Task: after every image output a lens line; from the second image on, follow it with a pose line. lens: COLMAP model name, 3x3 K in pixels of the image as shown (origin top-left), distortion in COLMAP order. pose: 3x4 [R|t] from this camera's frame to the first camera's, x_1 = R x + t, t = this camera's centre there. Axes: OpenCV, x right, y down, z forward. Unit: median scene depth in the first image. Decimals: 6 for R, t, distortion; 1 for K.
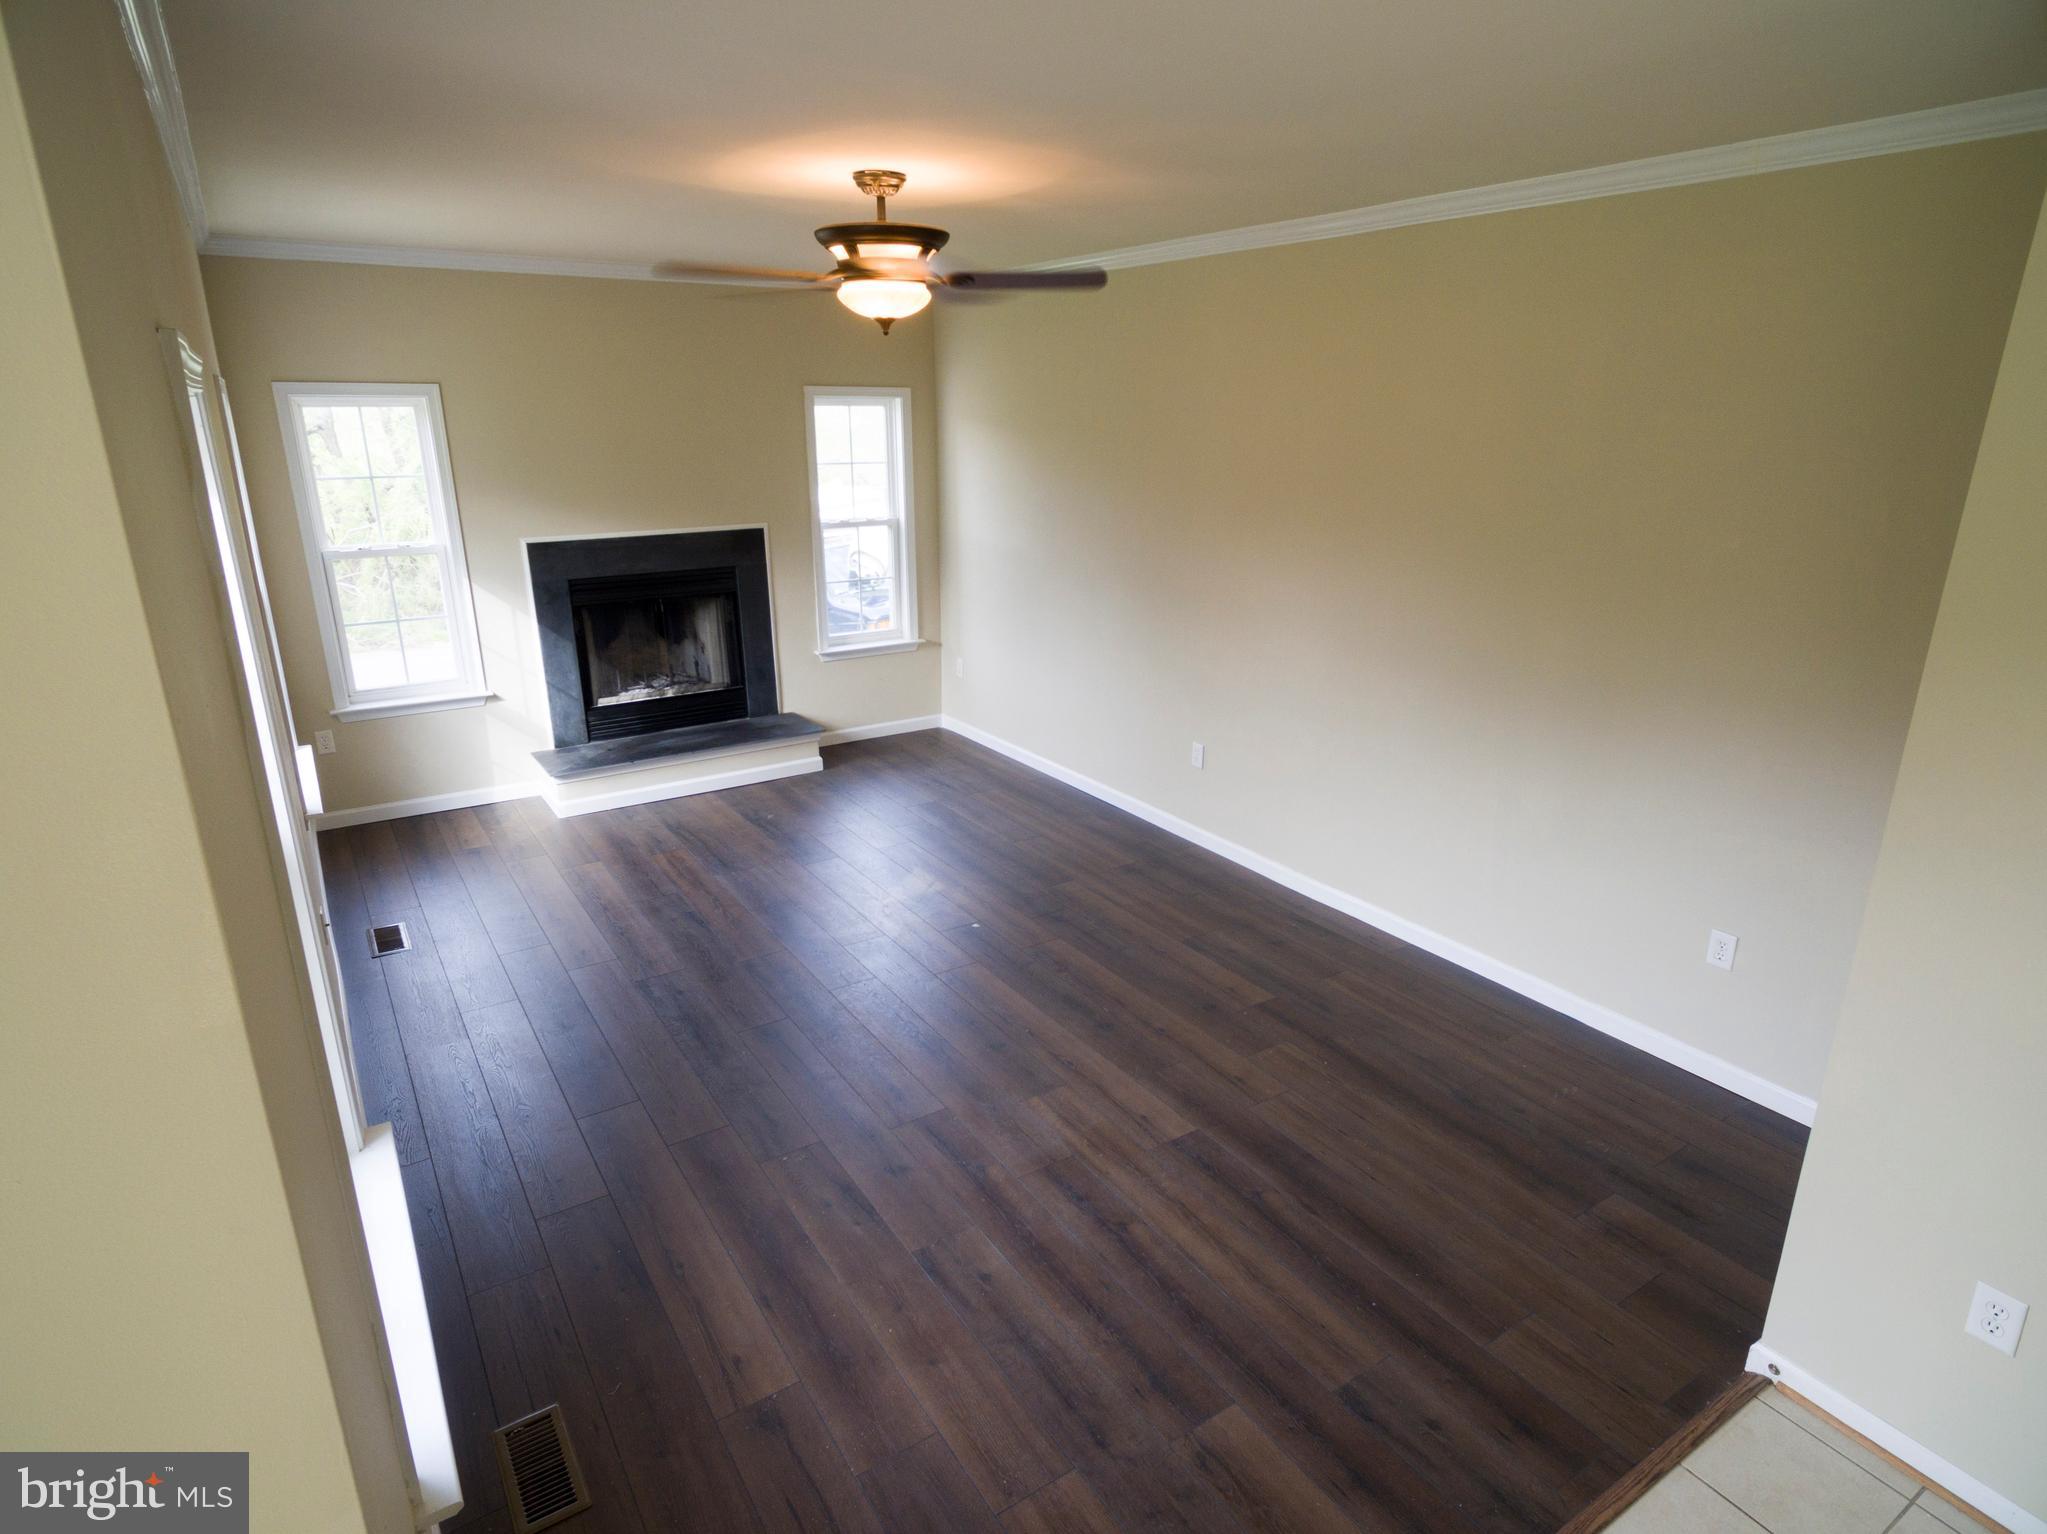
lens RADIAL K [[1146.5, 0, 1004.8], [0, 1146.5, 774.5], [0, 0, 1]] dist [0.010694, -0.002928]
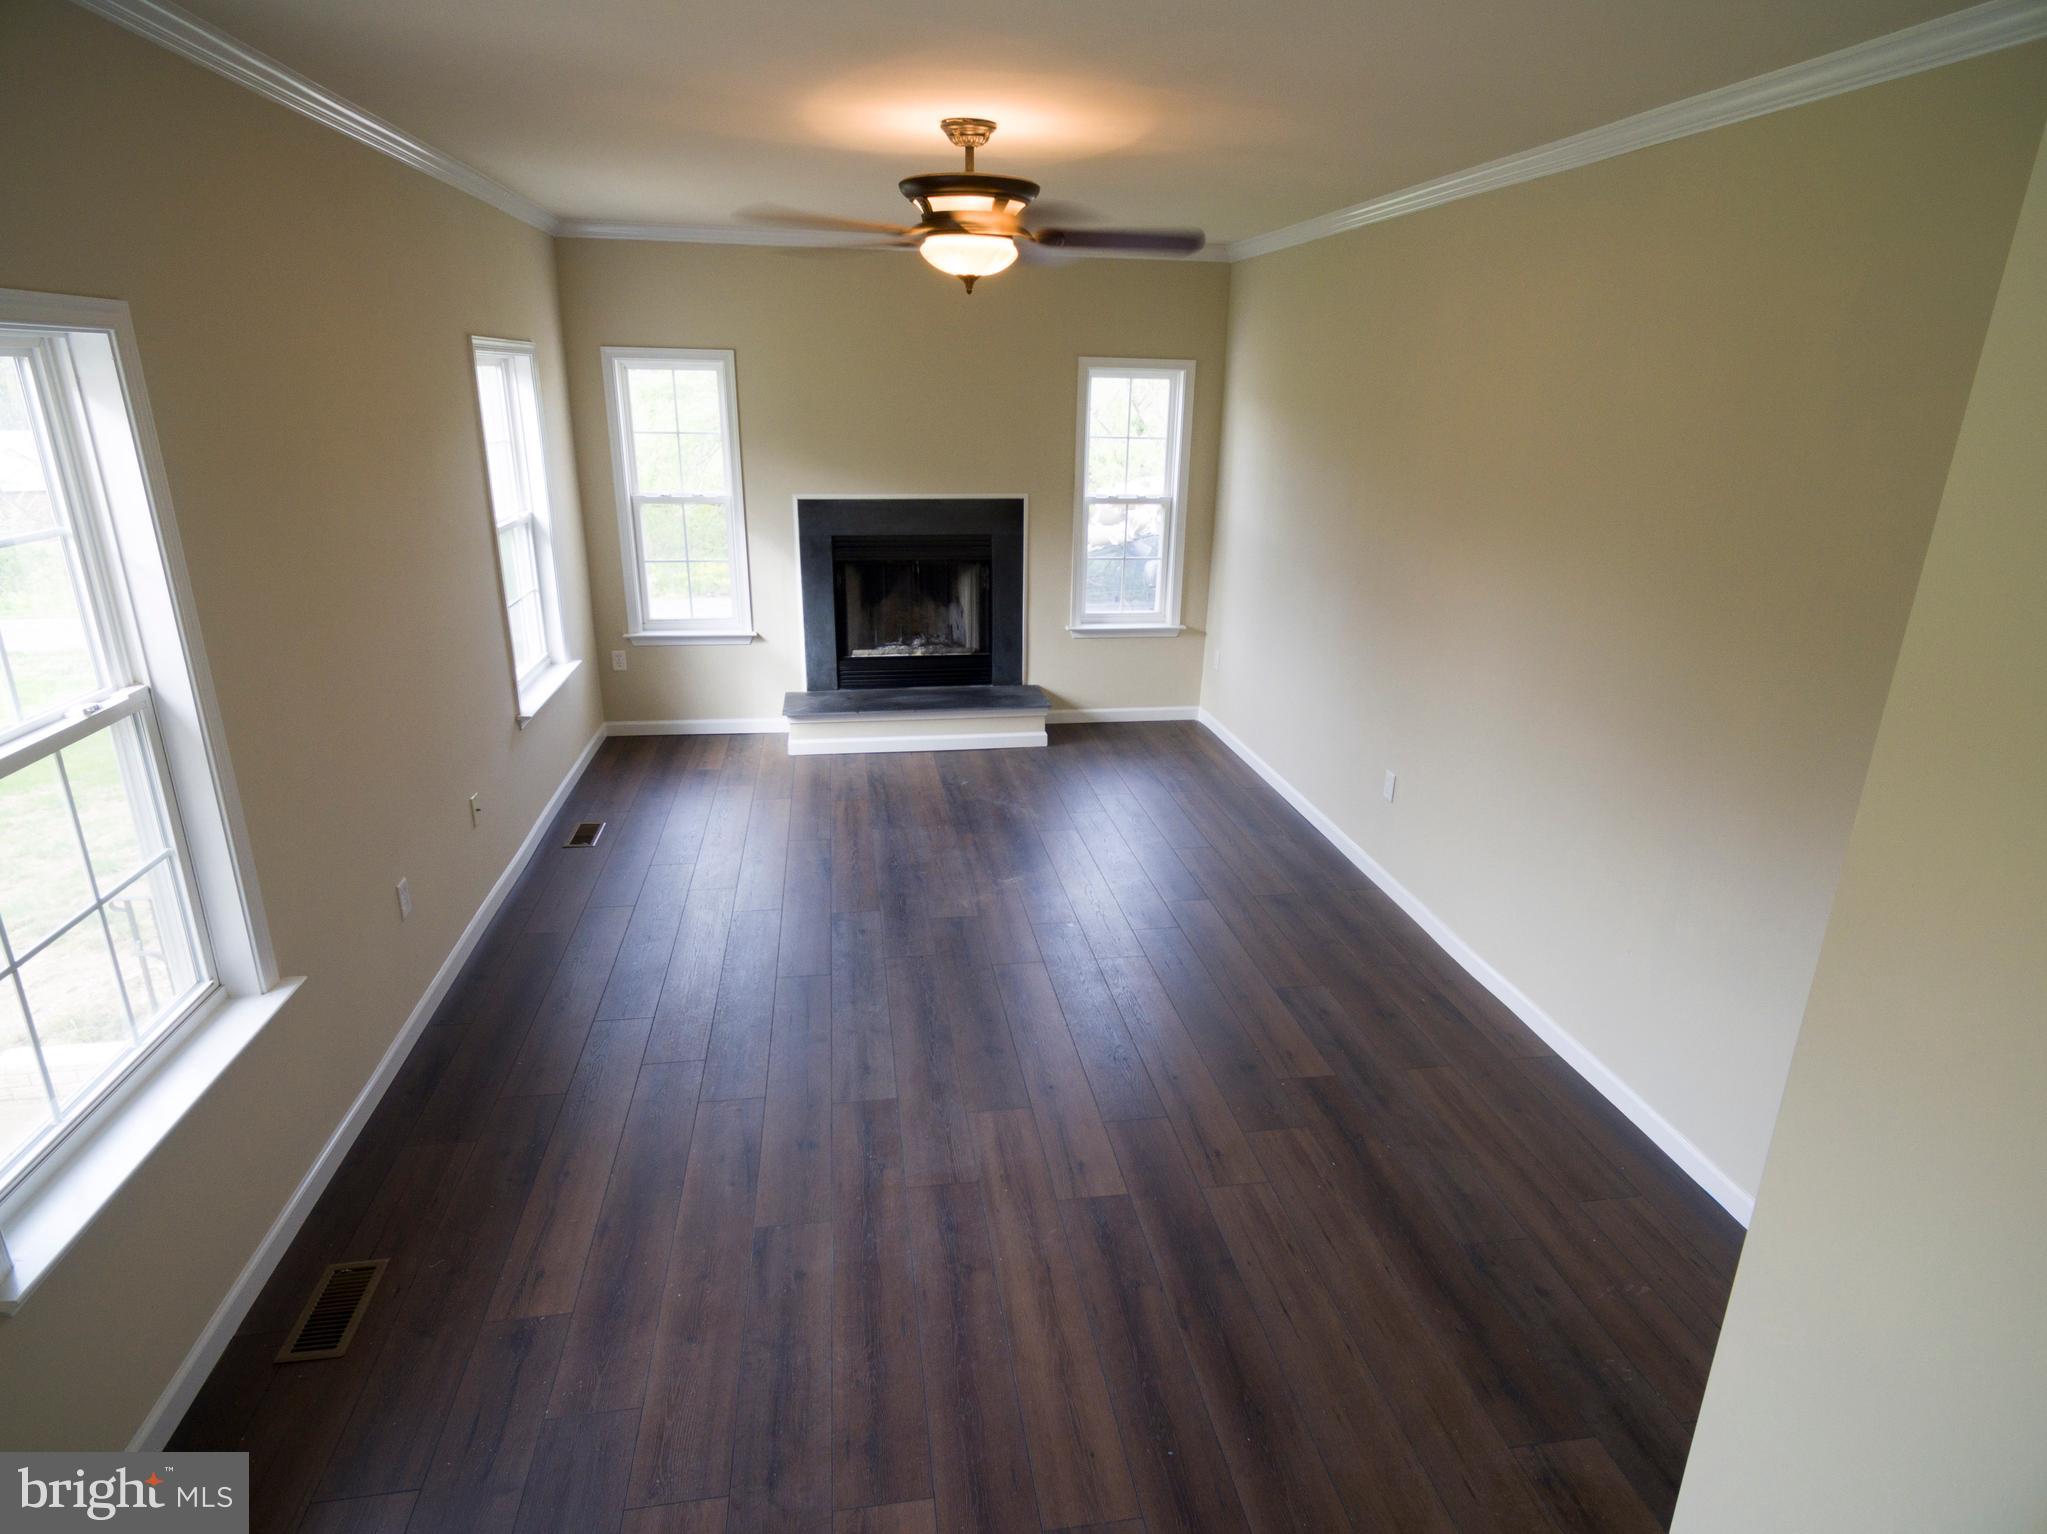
lens RADIAL K [[1146.5, 0, 1016.6], [0, 1146.5, 764.4], [0, 0, 1]] dist [0.010694, -0.002928]
pose [[0.913185, 0.144755, -0.380972, 0.278061], [-0.143432, 0.989142, 0.032032, -0.023260], [0.381472, 0.025392, 0.924031, 0.109715]]
